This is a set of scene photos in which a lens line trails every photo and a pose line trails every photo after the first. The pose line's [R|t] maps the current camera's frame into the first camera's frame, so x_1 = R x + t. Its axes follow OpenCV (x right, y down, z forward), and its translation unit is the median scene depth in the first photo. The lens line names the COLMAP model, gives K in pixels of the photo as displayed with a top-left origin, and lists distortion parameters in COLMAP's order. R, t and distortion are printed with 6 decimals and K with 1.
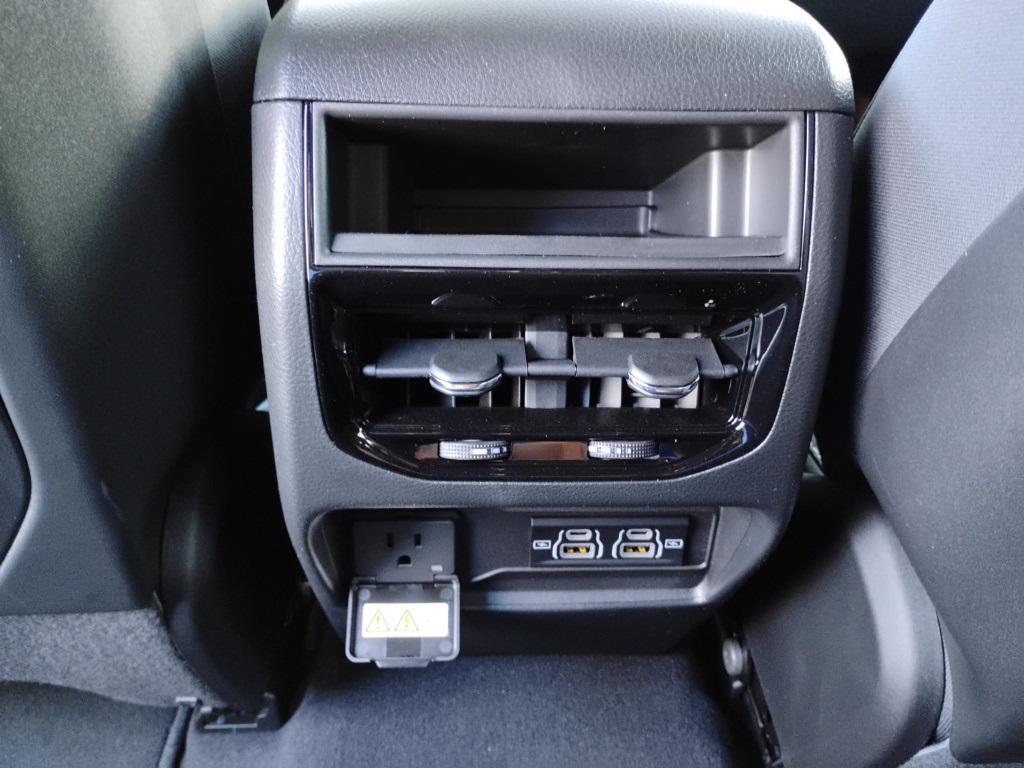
lens RADIAL K [[830.4, 0, 508.9], [0, 830.4, 405.5], [0, 0, 1]] dist [0.057533, -0.085180]
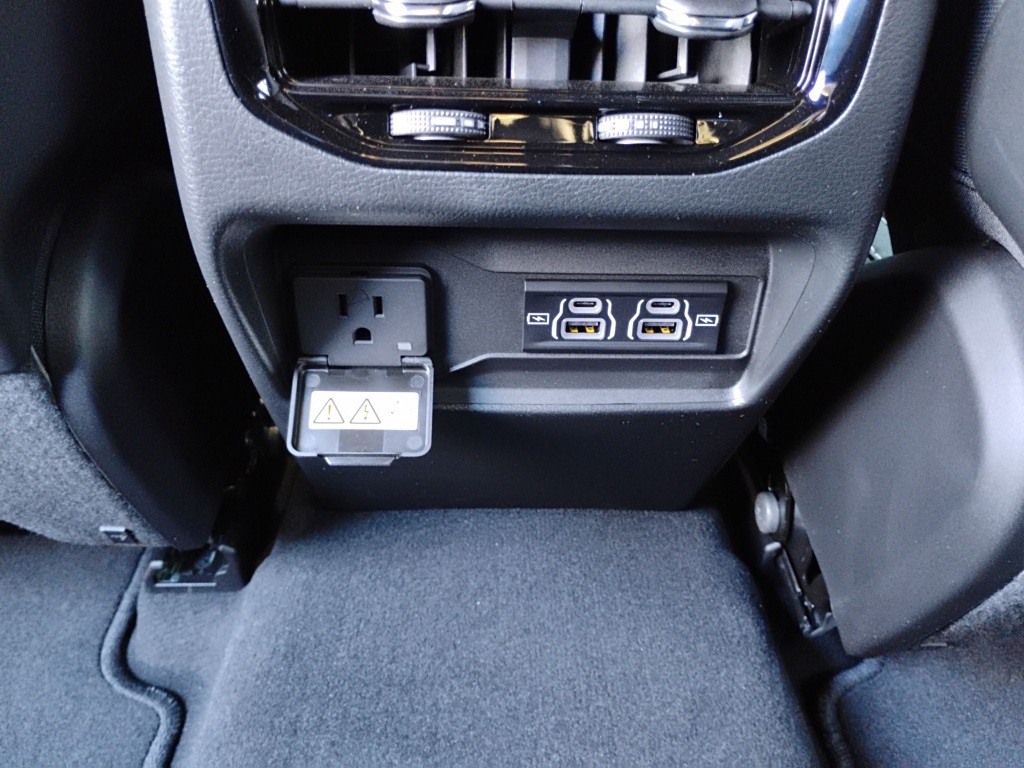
lens RADIAL K [[830.4, 0, 508.9], [0, 830.4, 405.5], [0, 0, 1]] dist [0.057533, -0.085180]
pose [[0.999732, 0.010295, -0.020737, 0.028886], [-0.009051, 0.998204, 0.059217, 0.199844], [0.021309, -0.059013, 0.998030, 0.209829]]
